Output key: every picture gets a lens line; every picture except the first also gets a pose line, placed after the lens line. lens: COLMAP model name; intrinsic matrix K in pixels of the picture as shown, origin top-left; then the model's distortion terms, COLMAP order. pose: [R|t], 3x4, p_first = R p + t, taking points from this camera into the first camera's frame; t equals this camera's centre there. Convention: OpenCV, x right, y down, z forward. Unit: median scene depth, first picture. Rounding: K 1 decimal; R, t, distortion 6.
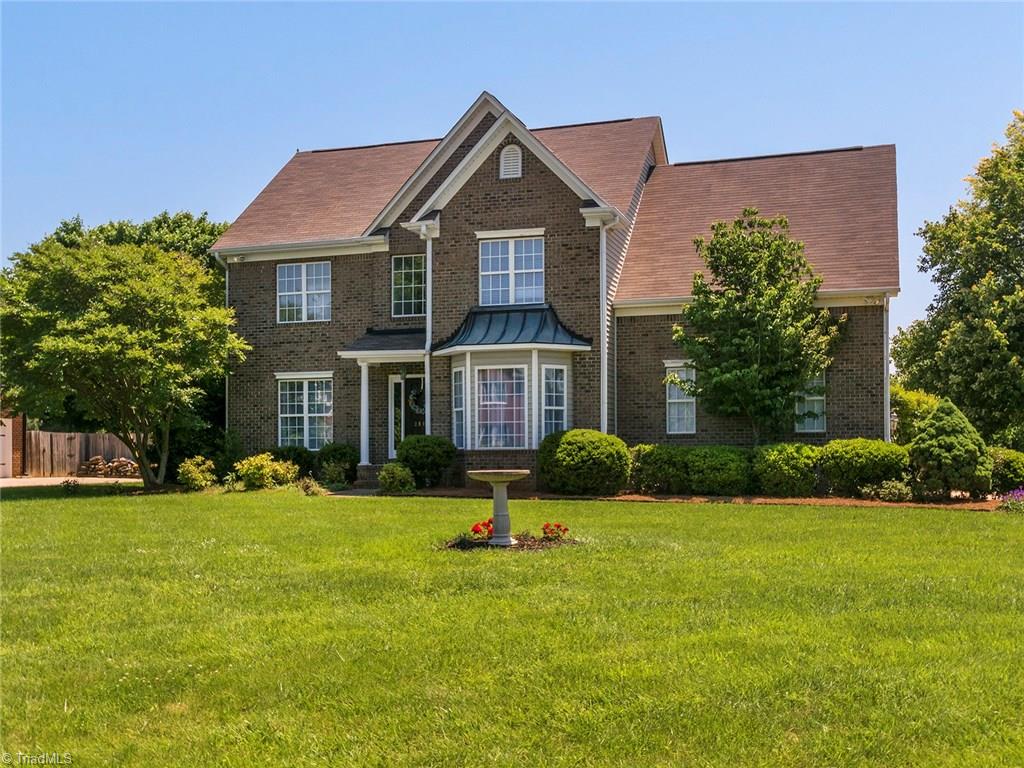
lens RADIAL K [[889.0, 0, 513.7], [0, 889.0, 385.1], [0, 0, 1]] dist [0.004852, -0.013734]
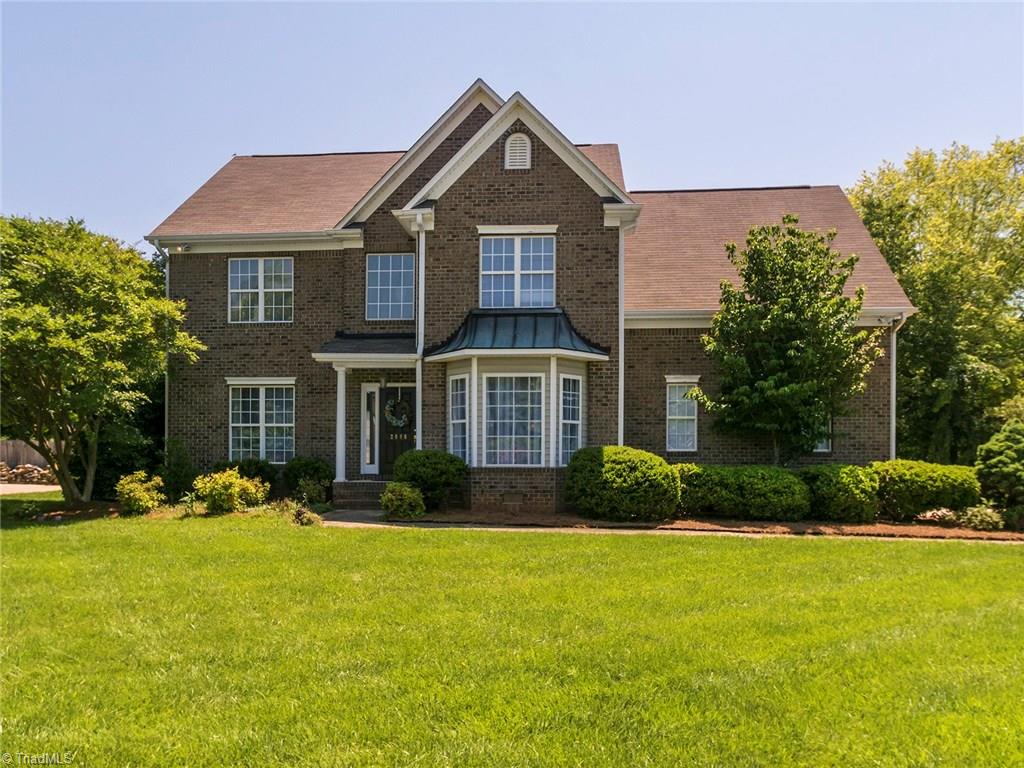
lens RADIAL K [[624.5, 0, 462.1], [0, 624.5, 429.2], [0, 0, 1]] dist [-0.006373, 0.006249]
pose [[0.979228, 0.018588, 0.201907, -0.184030], [-0.024643, 0.999318, 0.027516, 0.017537], [-0.201258, -0.031920, 0.979018, 0.377805]]
